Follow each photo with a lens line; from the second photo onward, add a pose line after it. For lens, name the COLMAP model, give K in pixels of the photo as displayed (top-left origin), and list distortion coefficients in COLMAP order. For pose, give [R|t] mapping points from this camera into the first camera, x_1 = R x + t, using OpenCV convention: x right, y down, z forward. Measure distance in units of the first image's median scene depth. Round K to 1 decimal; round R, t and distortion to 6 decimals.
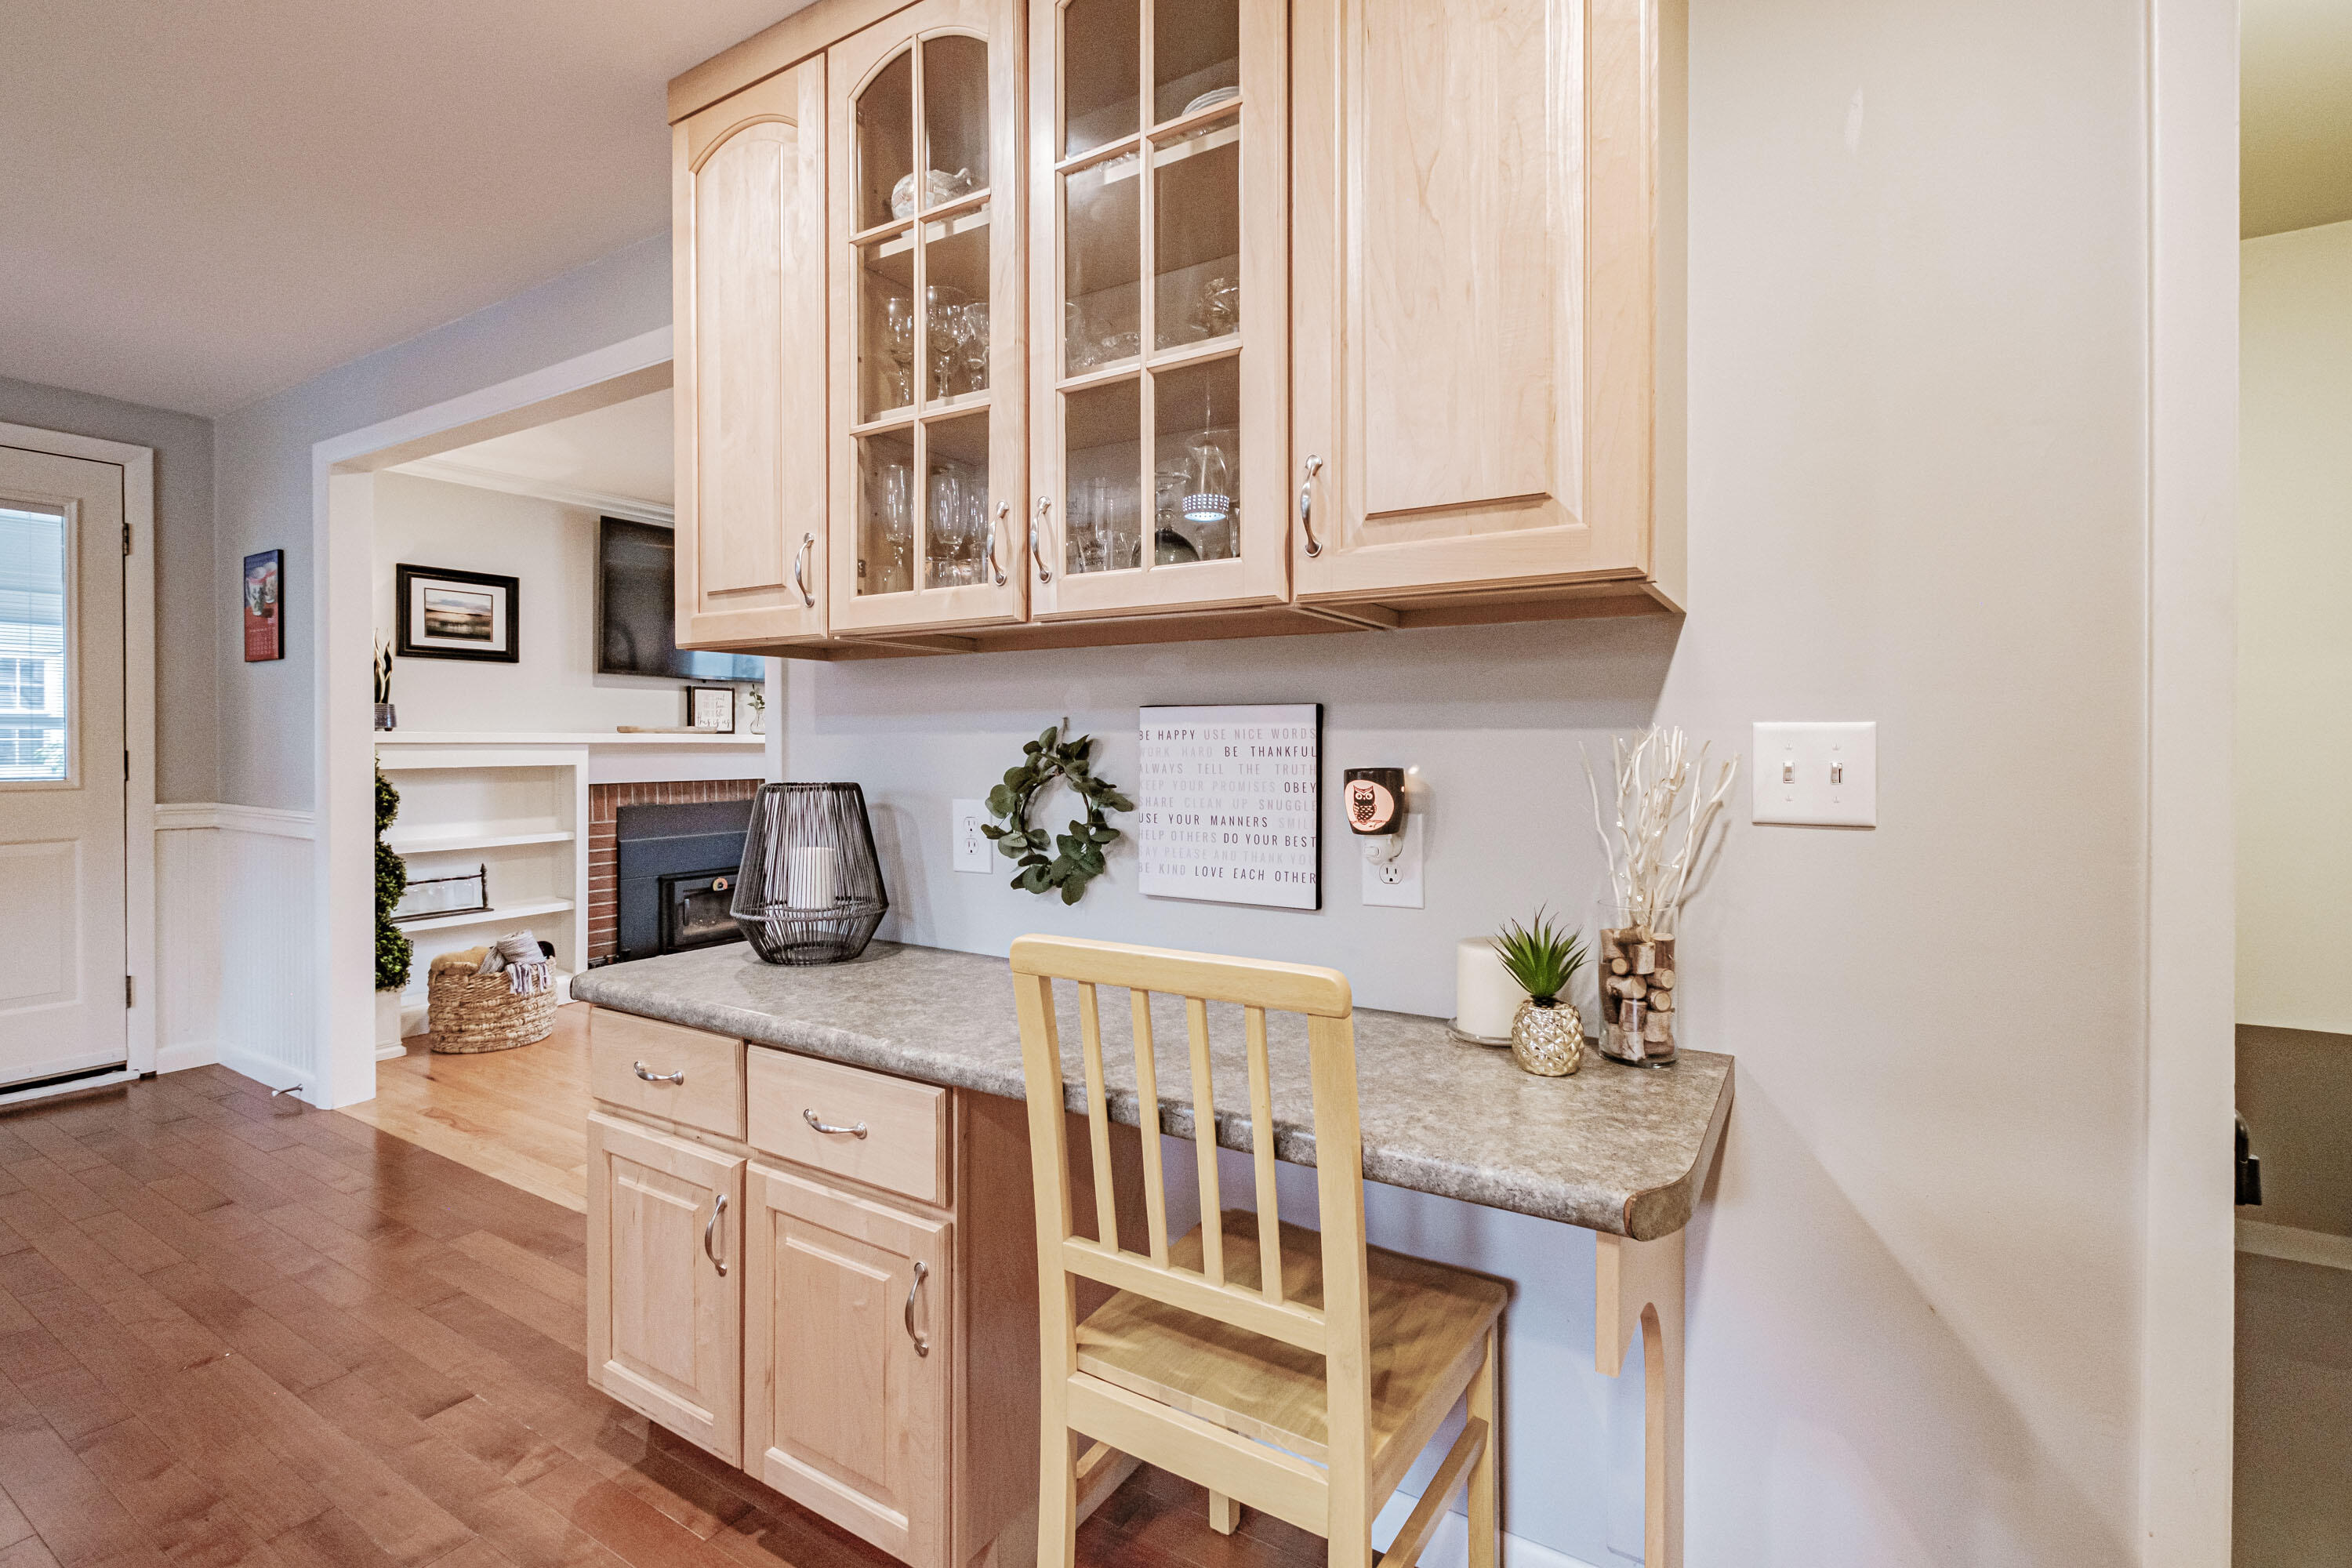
lens RADIAL K [[1045.0, 0, 1201.4], [0, 1045.0, 751.0], [0, 0, 1]] dist [0.003279, -0.003230]
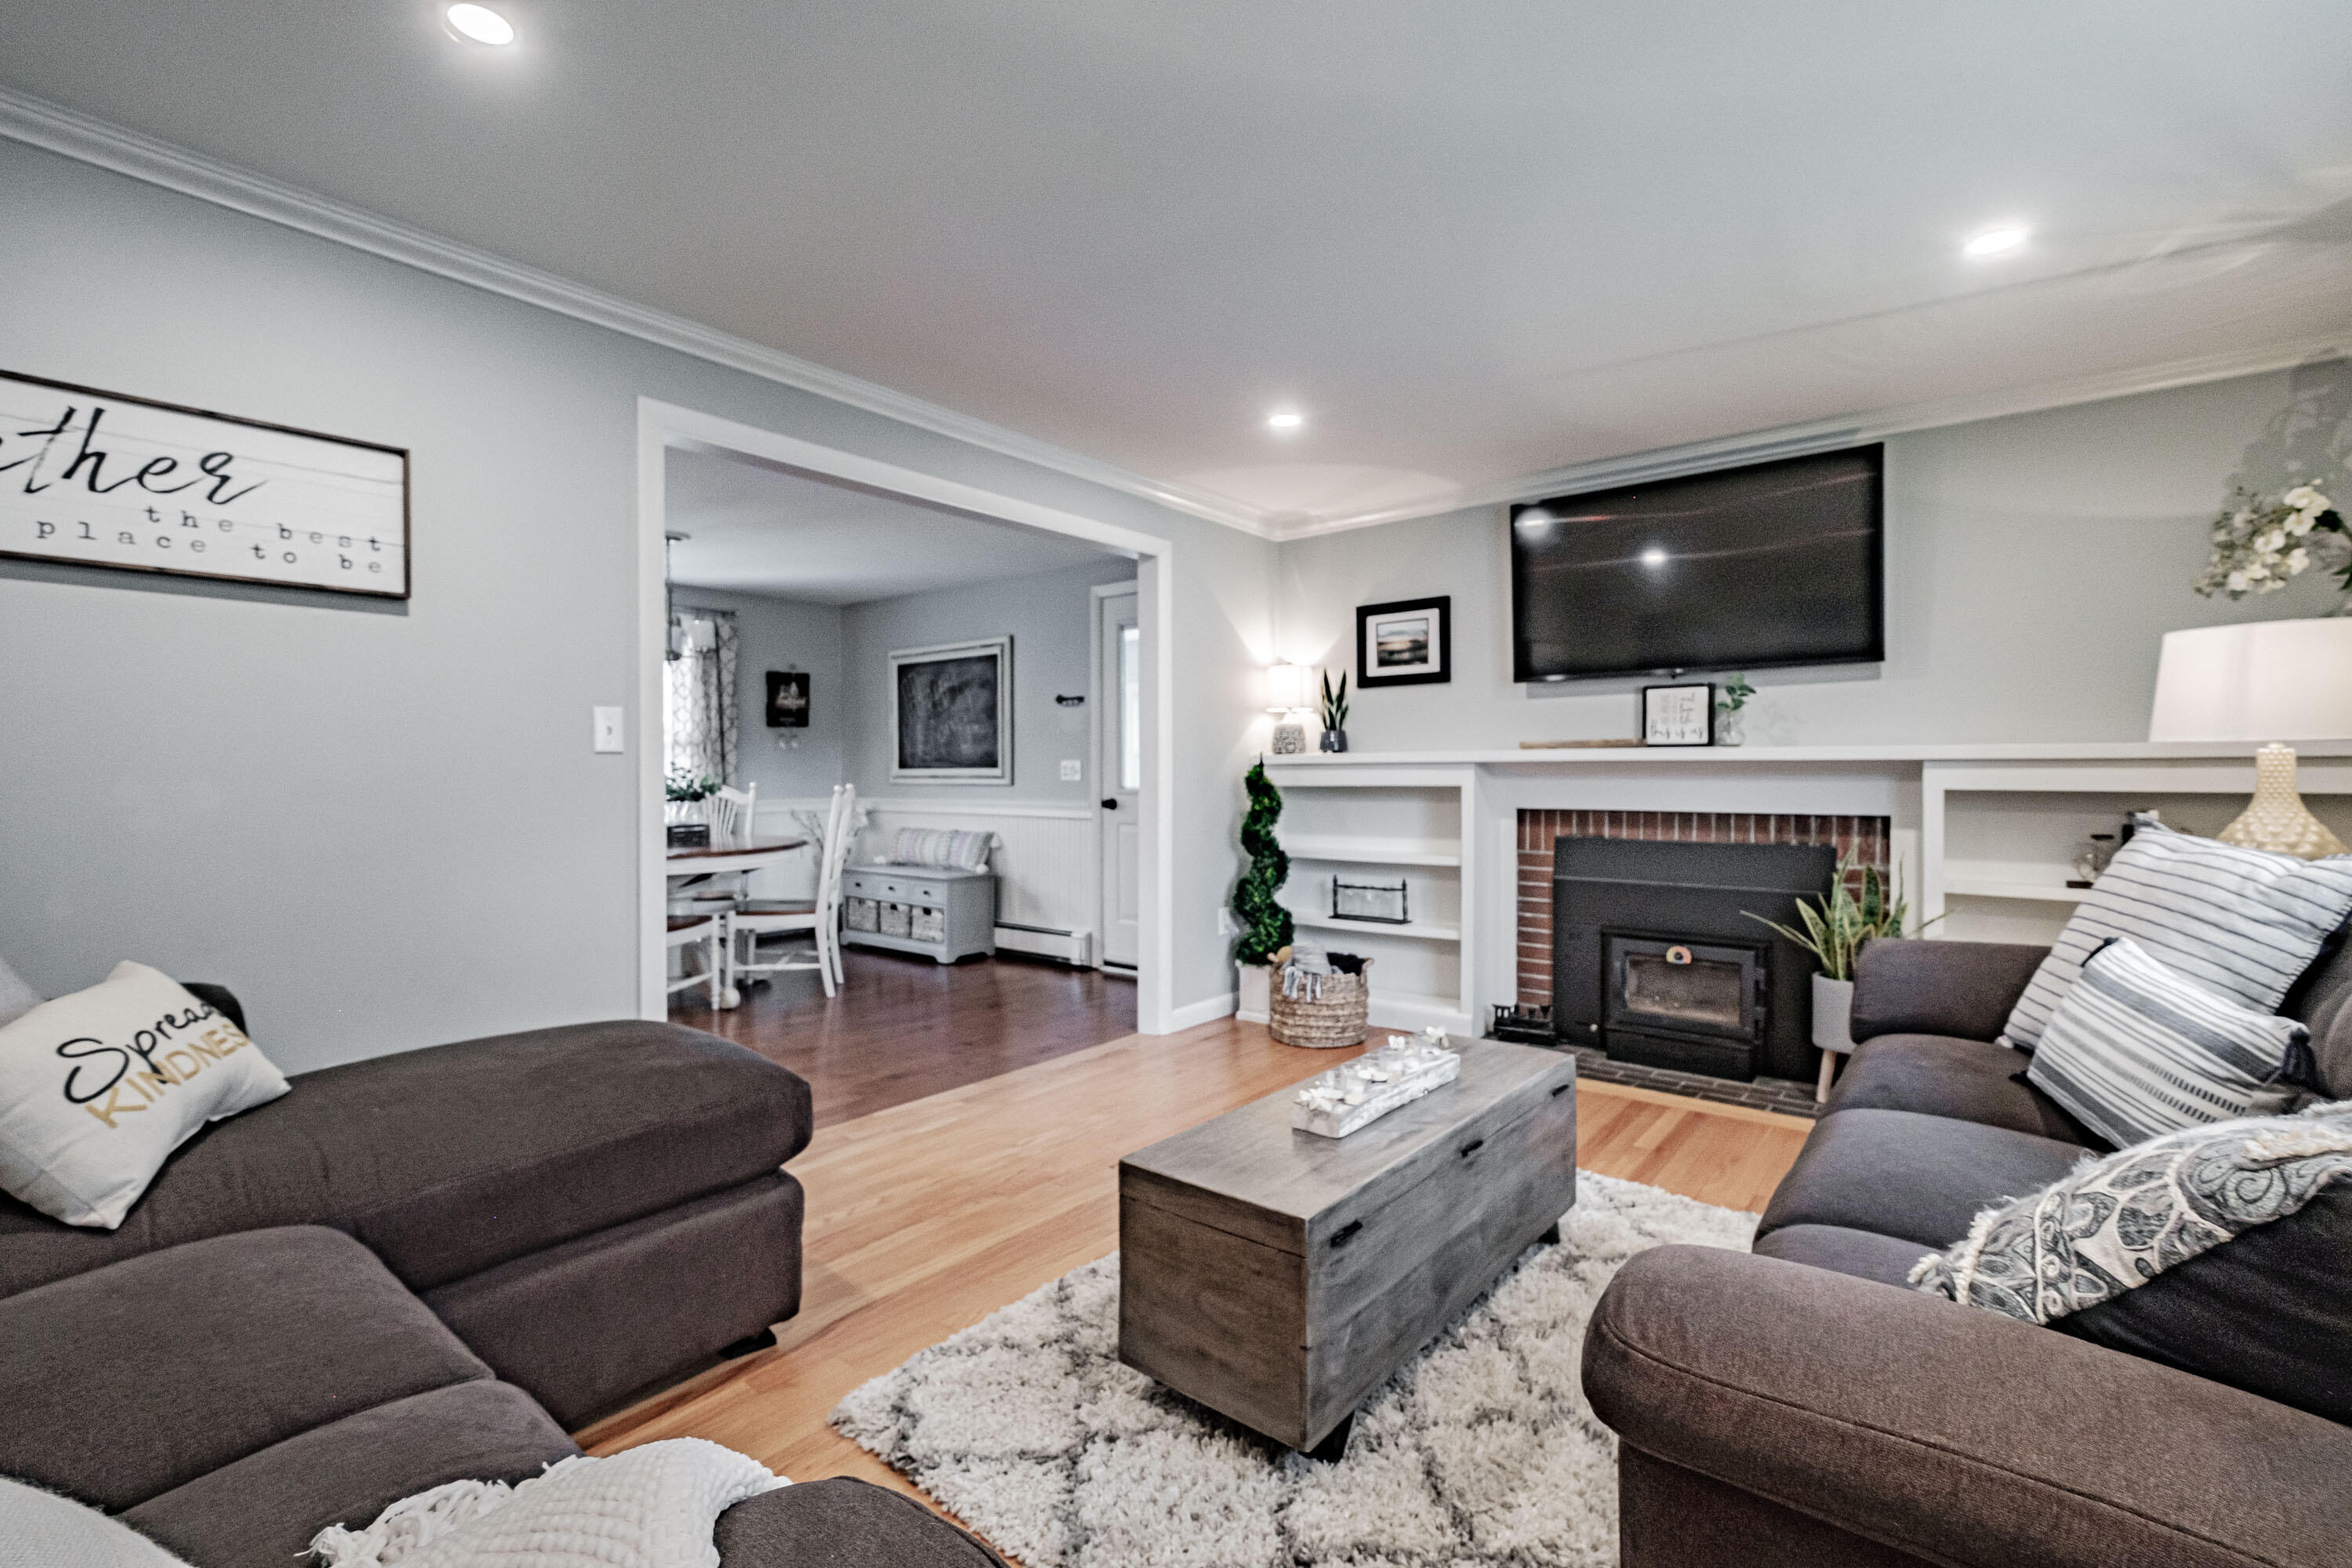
lens RADIAL K [[1045.0, 0, 1164.9], [0, 1045.0, 779.8], [0, 0, 1]] dist [0.003279, -0.003230]
pose [[-0.138115, 0.006565, -0.990394, 0.365640], [-0.005715, 0.999956, 0.007425, 0.002577], [0.990400, 0.006686, -0.138072, 0.877597]]
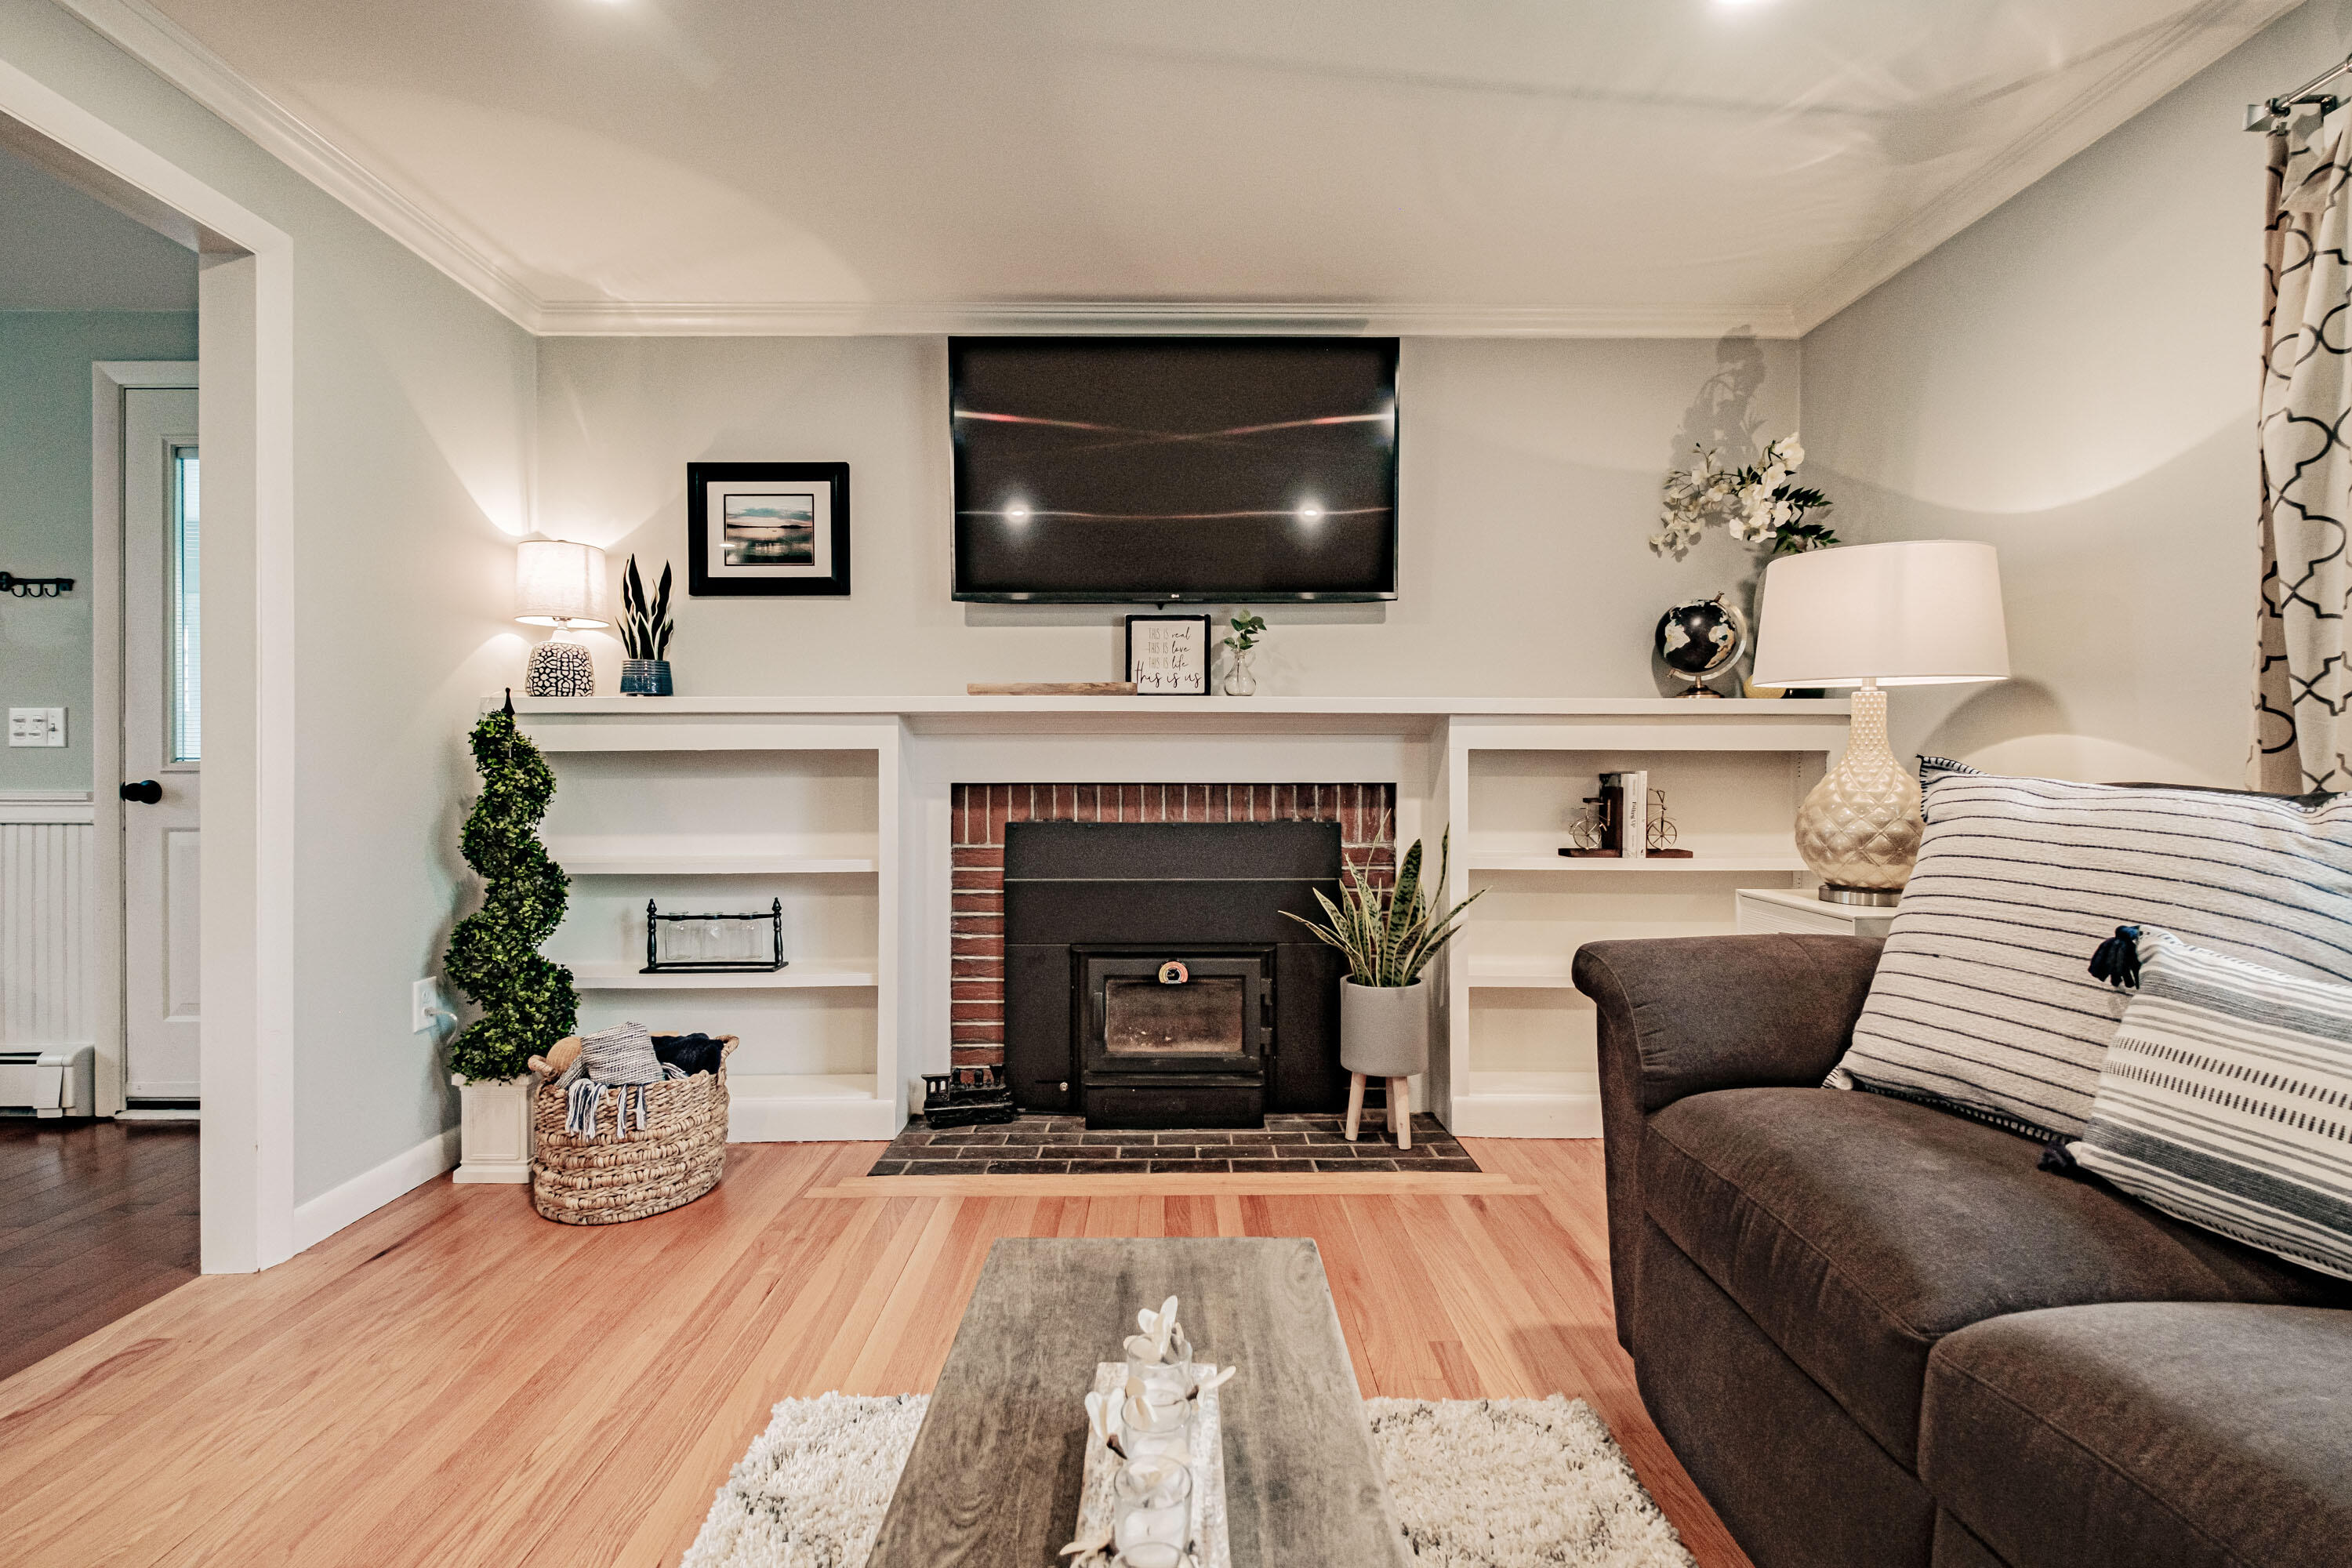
lens RADIAL K [[1045.0, 0, 1189.8], [0, 1045.0, 767.3], [0, 0, 1]] dist [0.003279, -0.003230]
pose [[0.532777, -0.001154, -0.846255, 0.012280], [-0.005276, 0.999975, -0.004685, 0.026179], [0.846239, 0.006961, 0.532758, 0.840220]]
